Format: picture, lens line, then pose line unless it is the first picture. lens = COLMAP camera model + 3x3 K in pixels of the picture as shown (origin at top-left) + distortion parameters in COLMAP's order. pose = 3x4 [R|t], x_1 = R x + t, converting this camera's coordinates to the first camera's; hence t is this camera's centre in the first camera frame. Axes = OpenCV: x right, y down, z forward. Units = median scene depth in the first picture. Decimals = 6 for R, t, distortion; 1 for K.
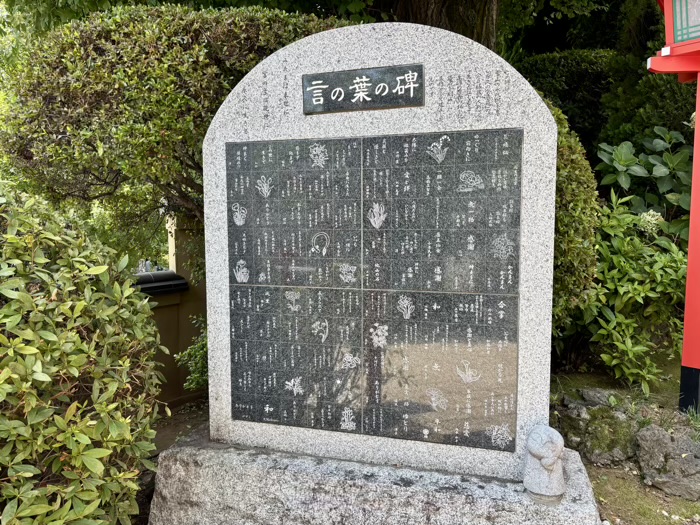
lens RADIAL K [[521.2, 0, 353.8], [0, 521.2, 266.3], [0, 0, 1]] dist [0.047362, -0.058023]
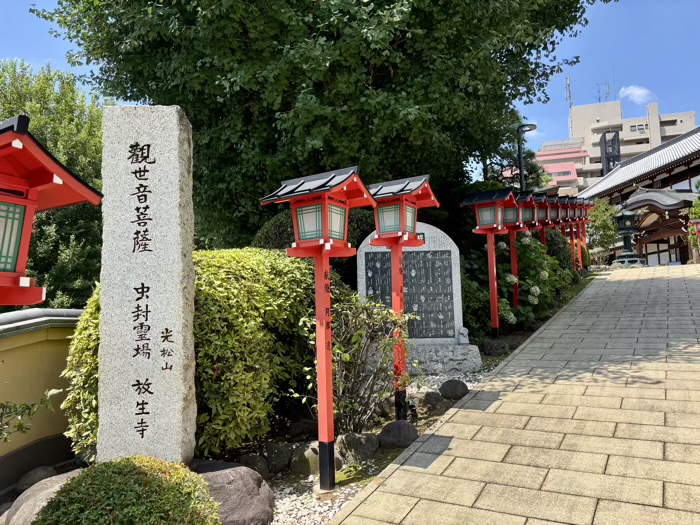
lens RADIAL K [[521.2, 0, 354.7], [0, 521.2, 265.6], [0, 0, 1]] dist [0.047362, -0.058023]
pose [[0.945473, 0.016495, 0.325283, -1.466528], [0.050276, 0.979355, -0.195796, 0.519705], [-0.321797, 0.201474, 0.925124, -2.123345]]
